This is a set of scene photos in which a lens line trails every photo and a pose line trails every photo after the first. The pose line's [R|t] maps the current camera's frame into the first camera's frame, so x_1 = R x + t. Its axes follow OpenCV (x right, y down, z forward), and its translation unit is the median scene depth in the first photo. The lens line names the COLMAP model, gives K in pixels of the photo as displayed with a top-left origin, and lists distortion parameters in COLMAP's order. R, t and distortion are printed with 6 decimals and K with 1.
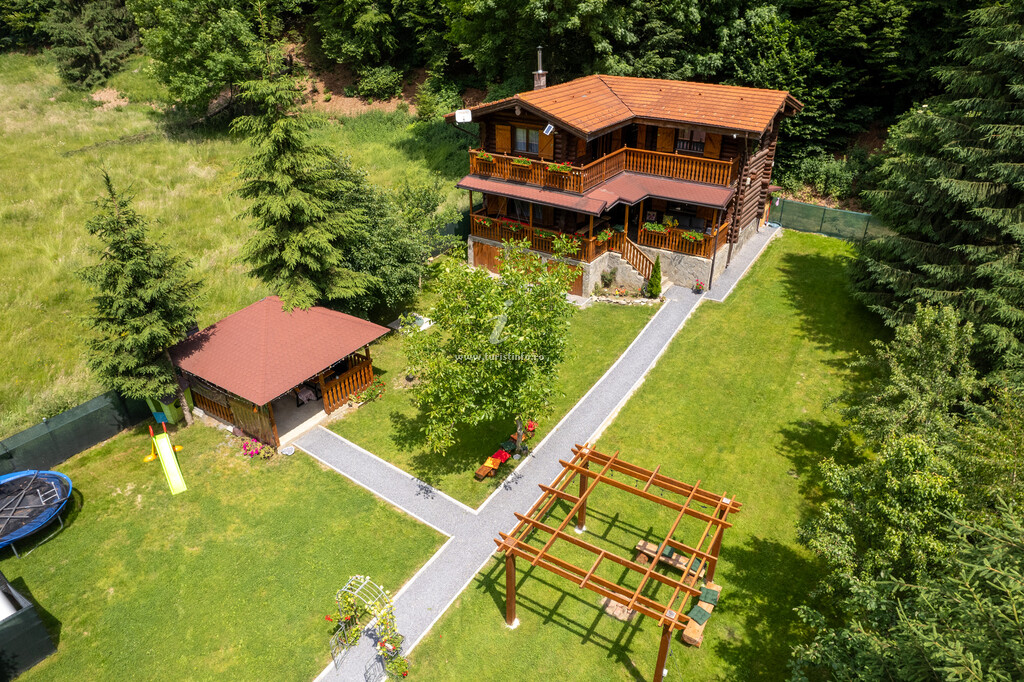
lens RADIAL K [[673.6, 0, 511.1], [0, 673.6, 355.0], [0, 0, 1]] dist [-0.101304, 0.103059]
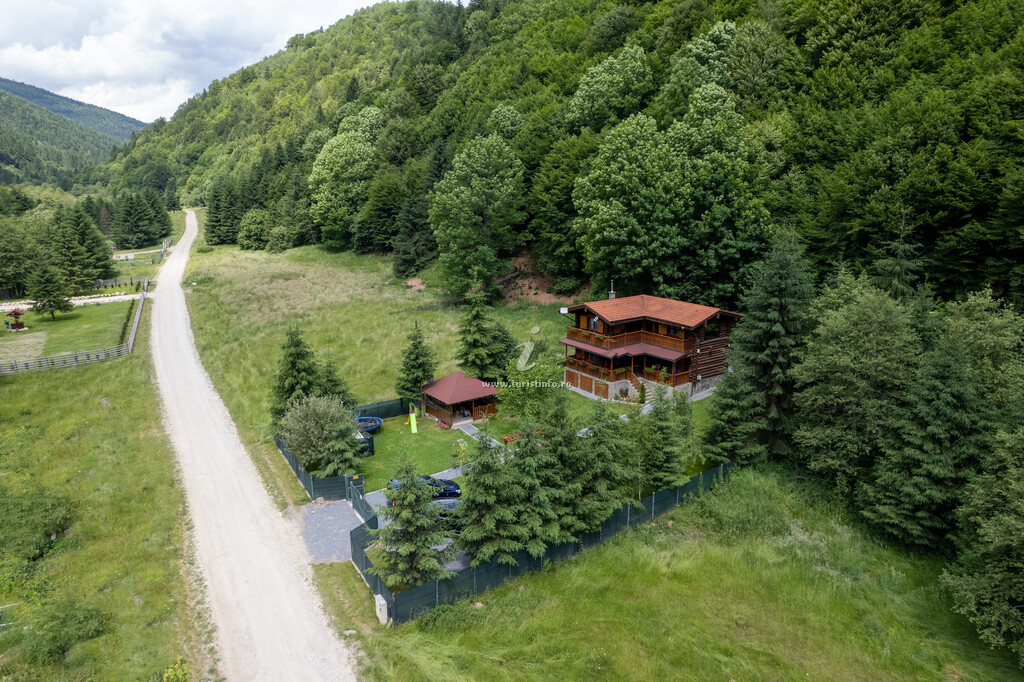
lens RADIAL K [[673.6, 0, 511.1], [0, 673.6, 355.0], [0, 0, 1]] dist [-0.101304, 0.103059]
pose [[0.931114, 0.088024, -0.353947, 0.533059], [-0.177875, 0.956802, -0.229979, 0.300885], [0.318414, 0.277095, 0.906549, -0.958164]]
